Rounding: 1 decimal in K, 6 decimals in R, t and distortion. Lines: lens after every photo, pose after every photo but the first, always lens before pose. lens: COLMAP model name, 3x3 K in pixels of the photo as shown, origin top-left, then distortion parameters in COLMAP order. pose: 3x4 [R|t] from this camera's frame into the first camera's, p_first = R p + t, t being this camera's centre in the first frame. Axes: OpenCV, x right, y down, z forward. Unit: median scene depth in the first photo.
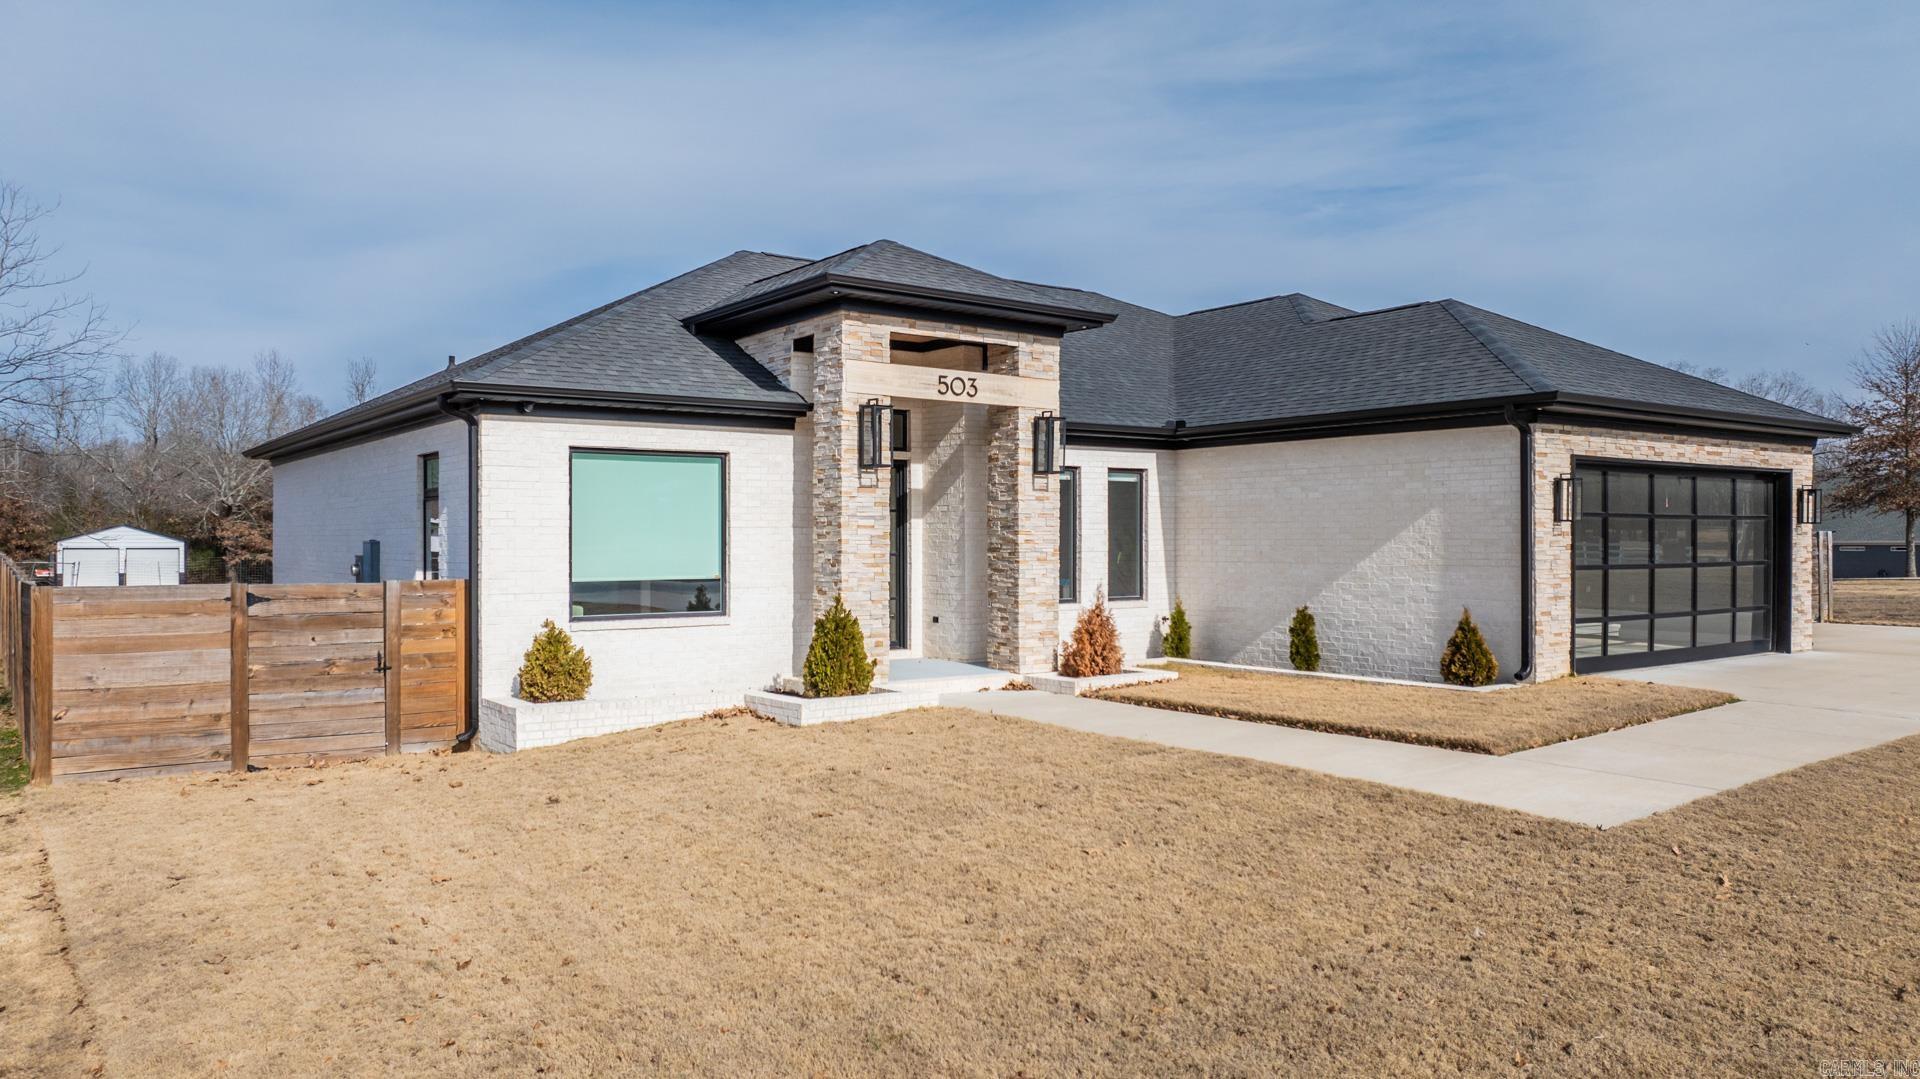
lens RADIAL K [[1358.2, 0, 957.6], [0, 1358.2, 539.3], [0, 0, 1]] dist [-0.012290, -0.011690]
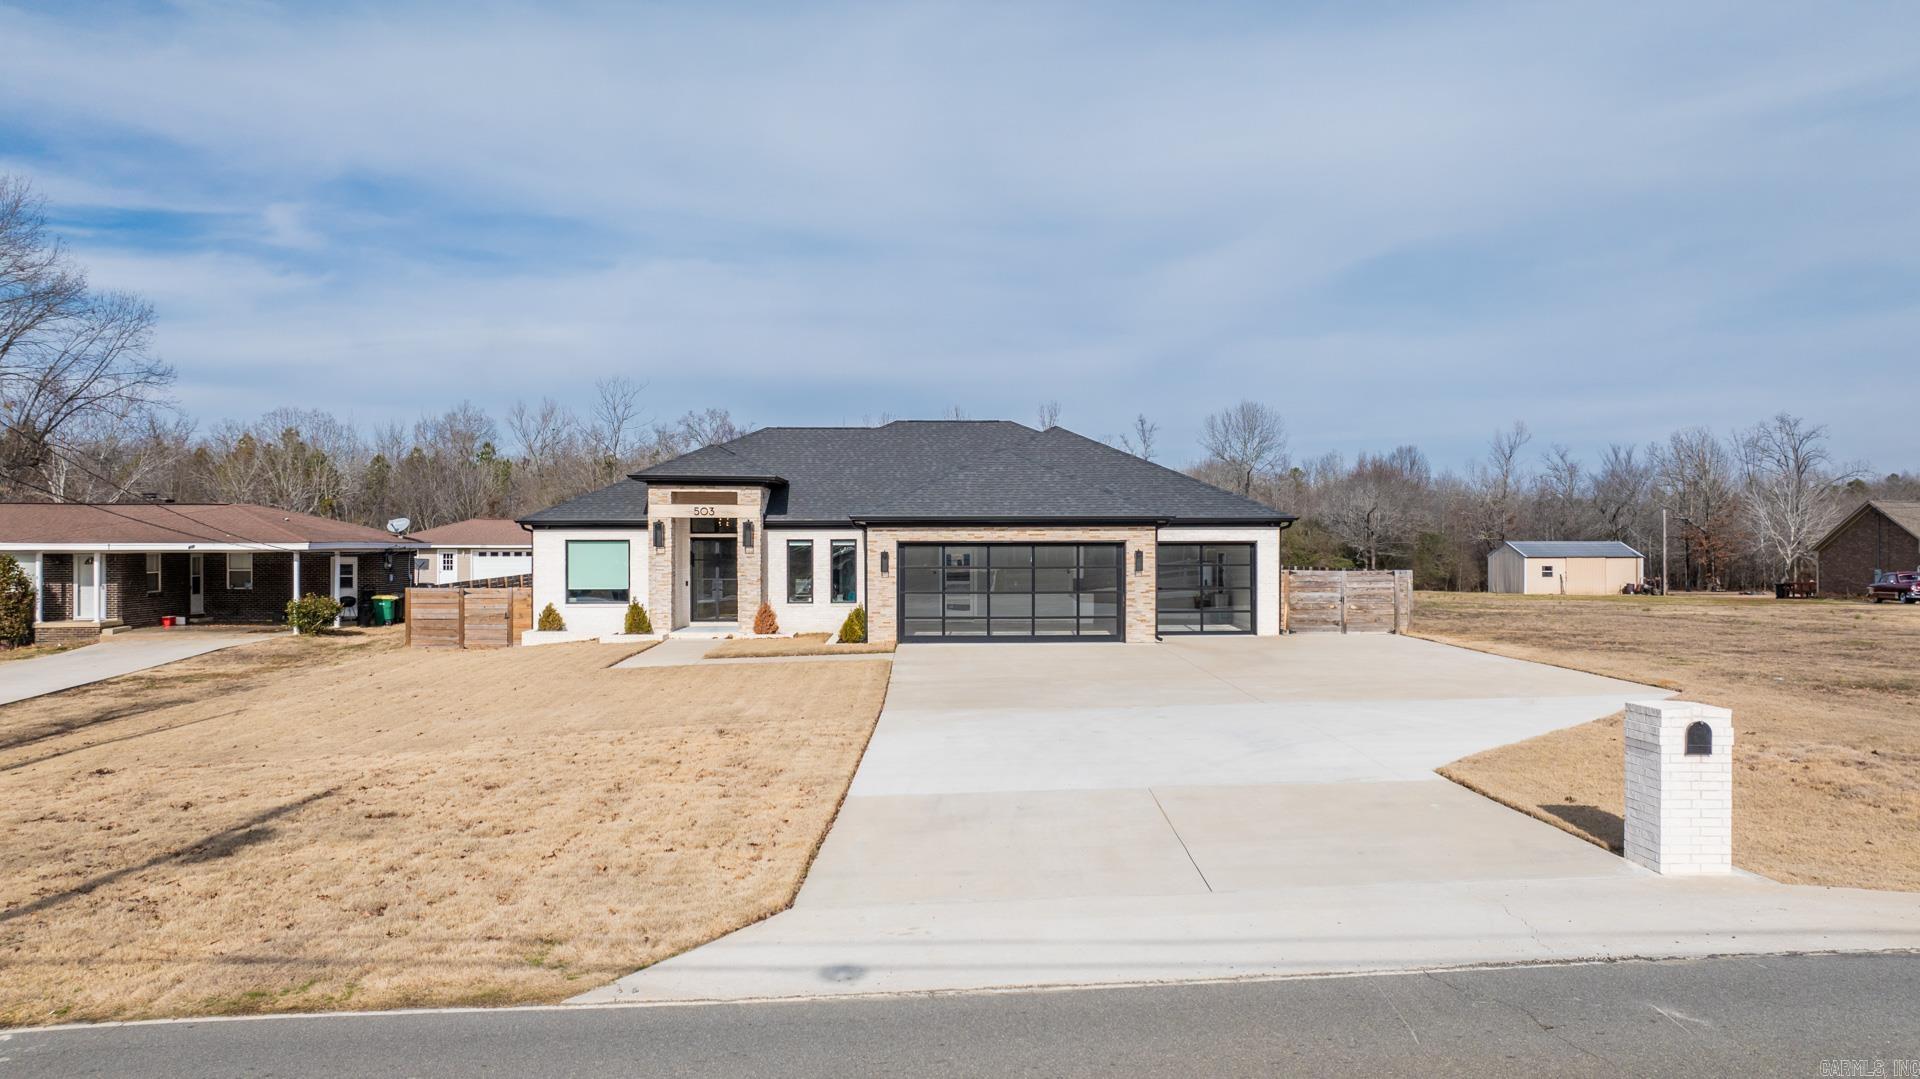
lens RADIAL K [[1358.2, 0, 964.1], [0, 1358.2, 534.2], [0, 0, 1]] dist [-0.012290, -0.011690]
pose [[0.825280, -0.000714, -0.564723, 1.730479], [-0.000731, 0.999997, -0.002334, -0.066084], [0.564723, 0.002339, 0.825277, -0.725518]]
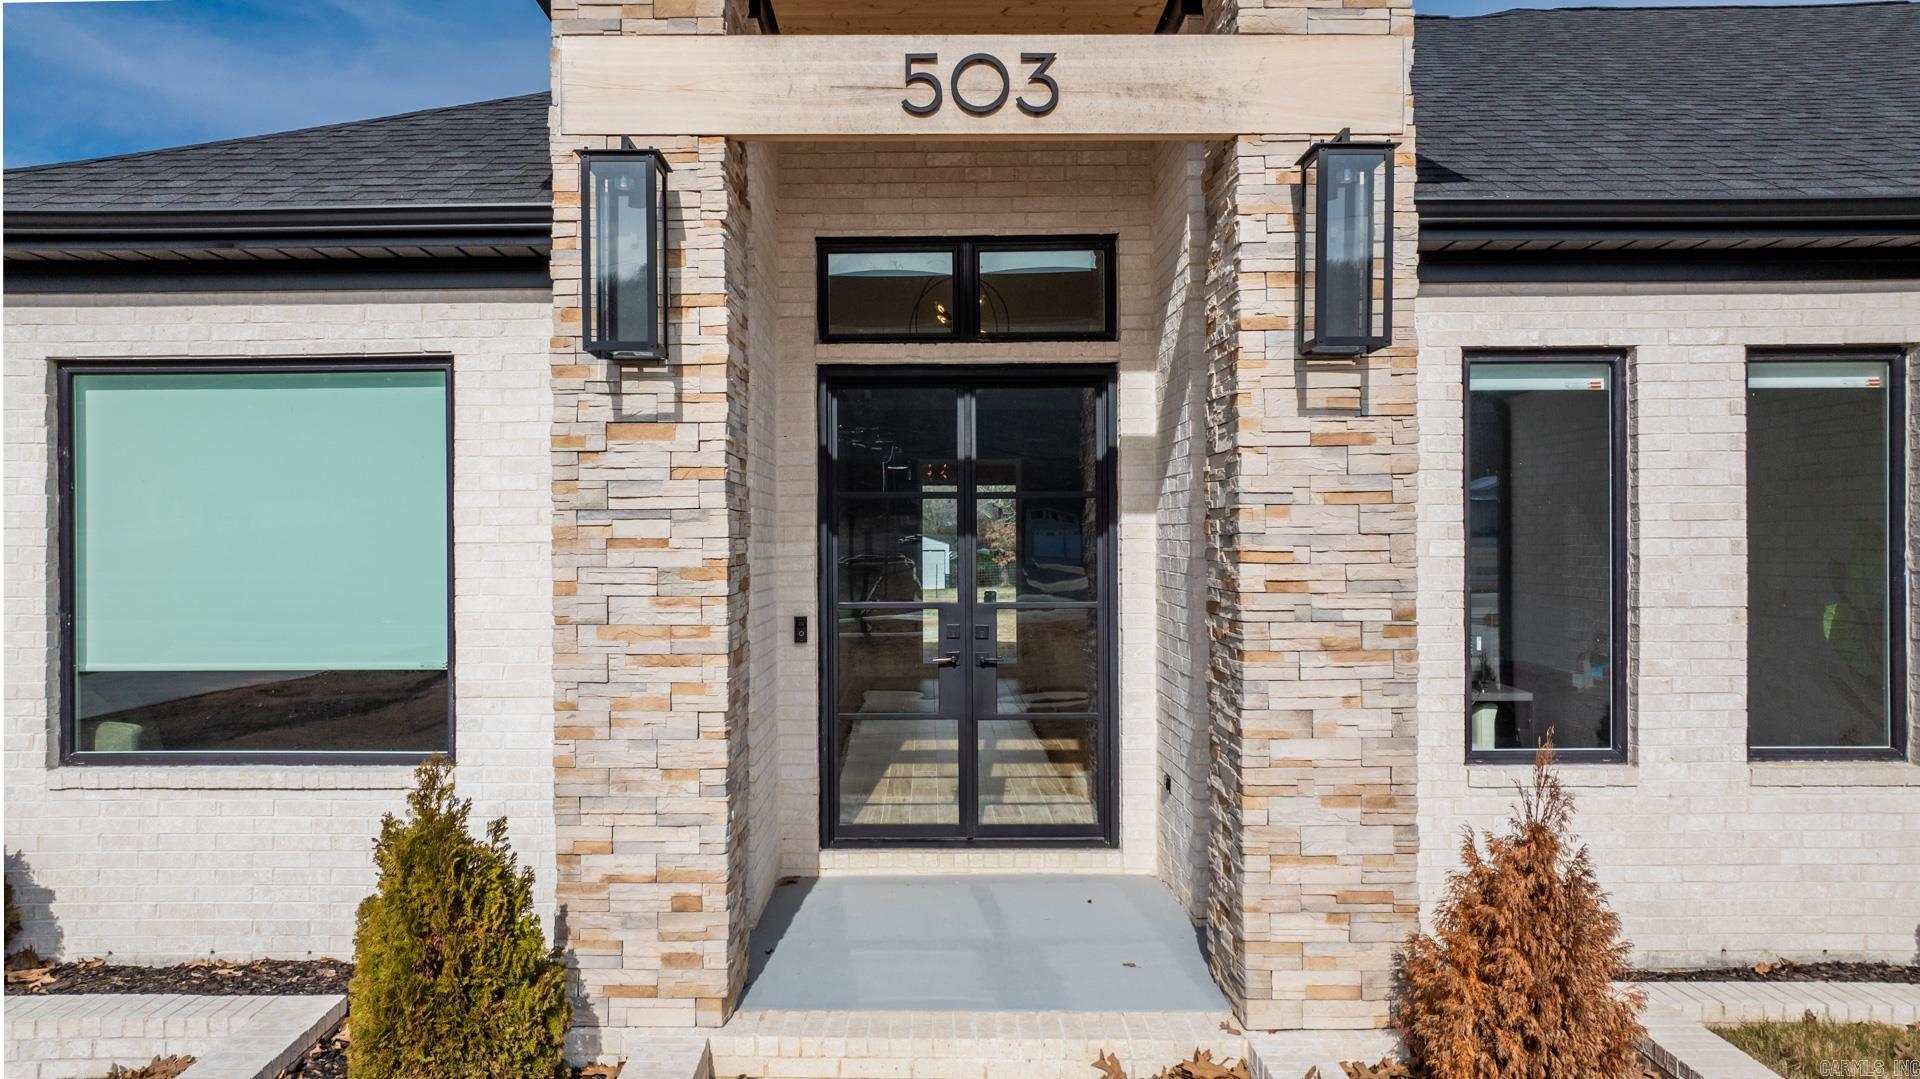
lens RADIAL K [[1358.2, 0, 906.4], [0, 1358.2, 536.6], [0, 0, 1]] dist [-0.012290, -0.011690]
pose [[0.798055, -0.003995, -0.602572, 0.170761], [0.003842, 0.999991, -0.001541, -0.009322], [0.602573, -0.001085, 0.798063, 0.736478]]
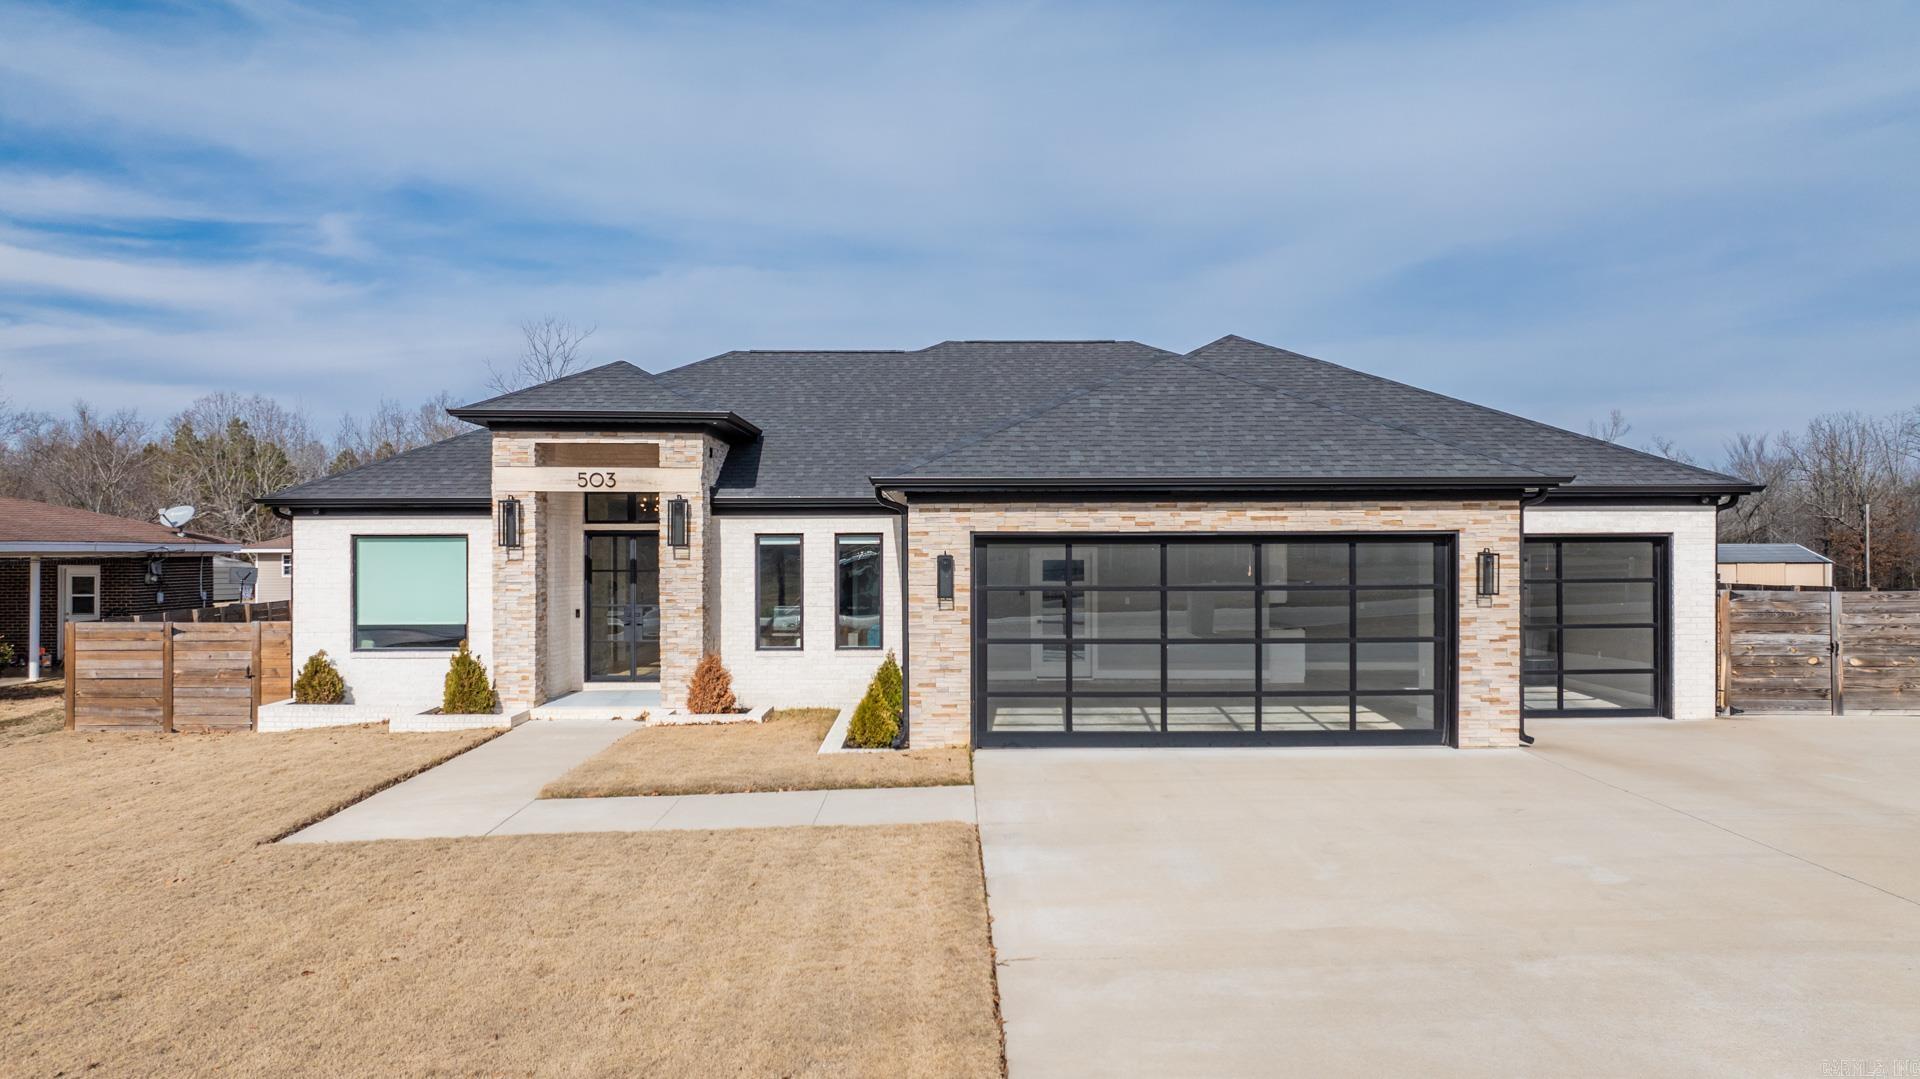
lens RADIAL K [[1358.2, 0, 965.3], [0, 1358.2, 538.1], [0, 0, 1]] dist [-0.012290, -0.011690]
pose [[0.815187, -0.002840, -0.579191, 1.015414], [0.000985, 0.999993, -0.003516, -0.052346], [0.579197, 0.002295, 0.815184, 0.156750]]
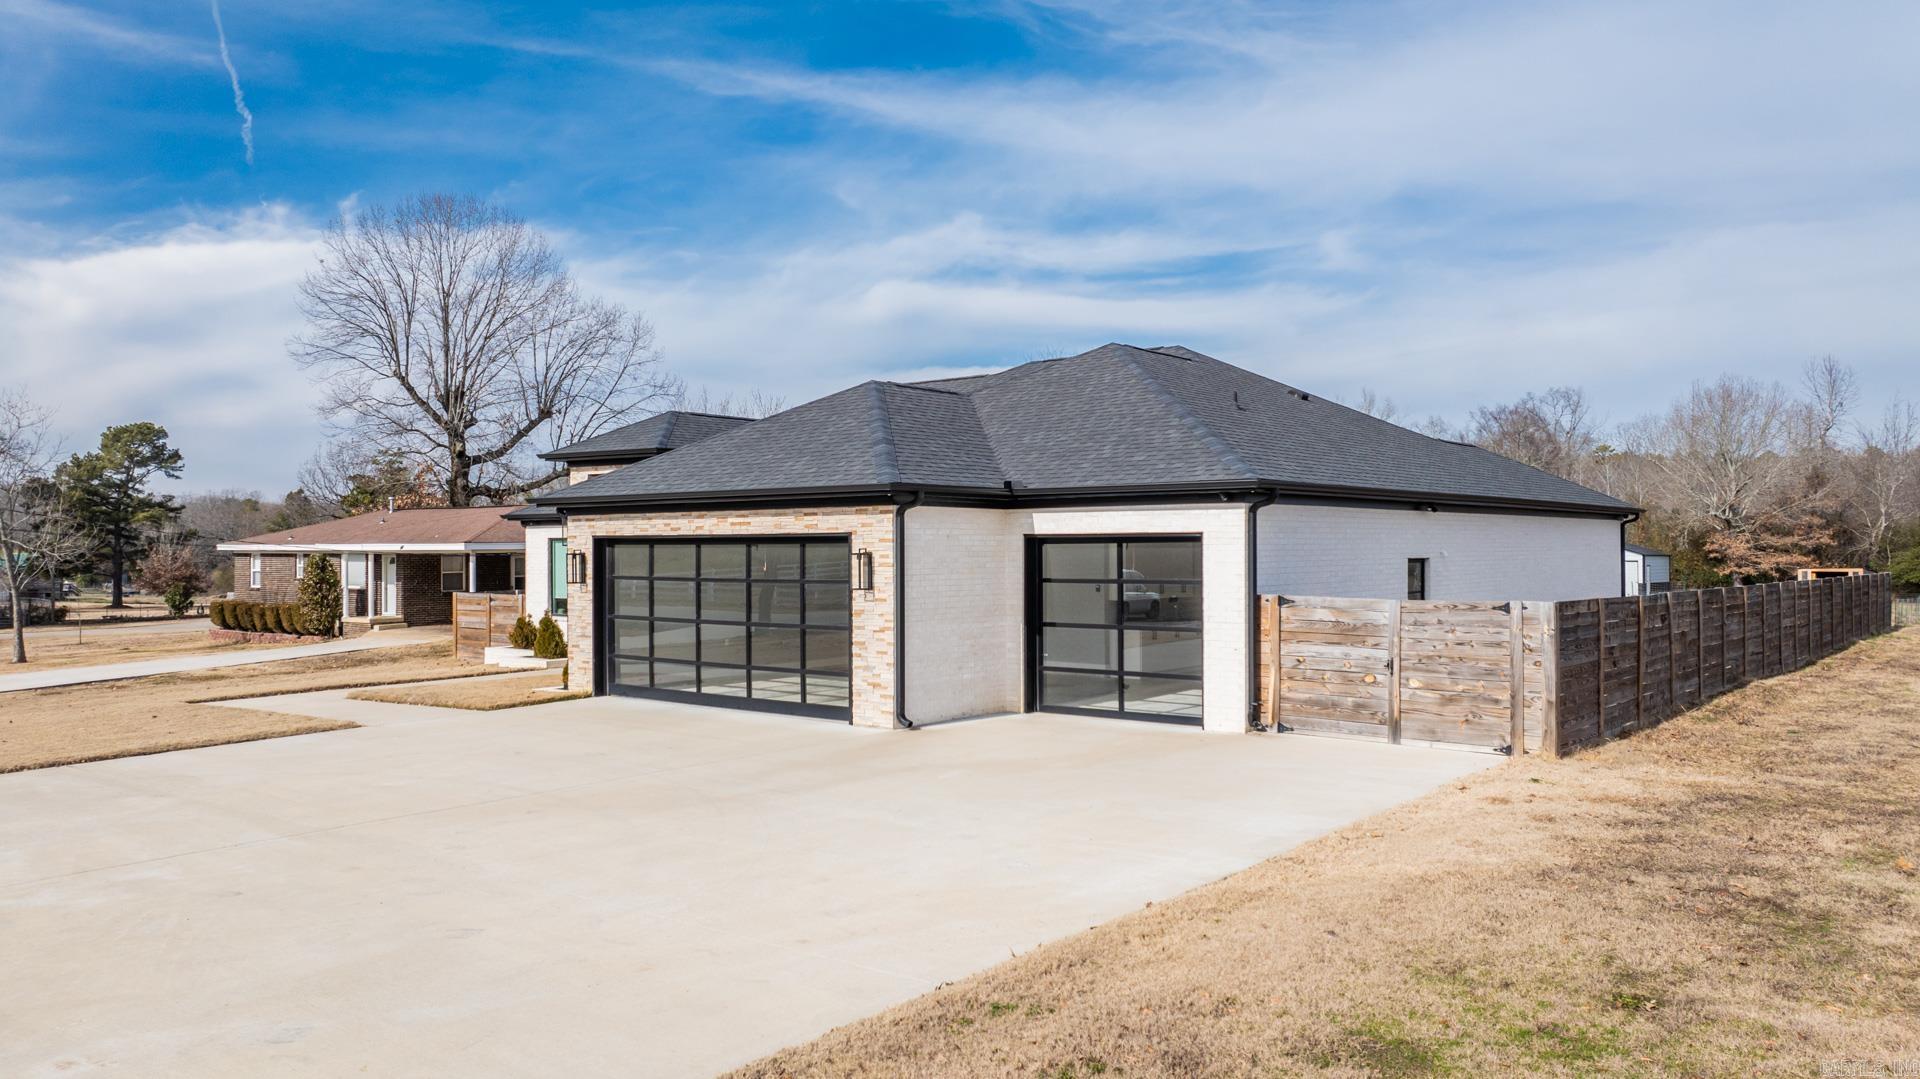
lens RADIAL K [[1358.2, 0, 960.5], [0, 1358.2, 537.3], [0, 0, 1]] dist [-0.012290, -0.011690]
pose [[0.247895, -0.004511, -0.968777, 1.855629], [0.002429, 0.999989, -0.004035, -0.052578], [0.968784, -0.001353, 0.247903, 0.991420]]
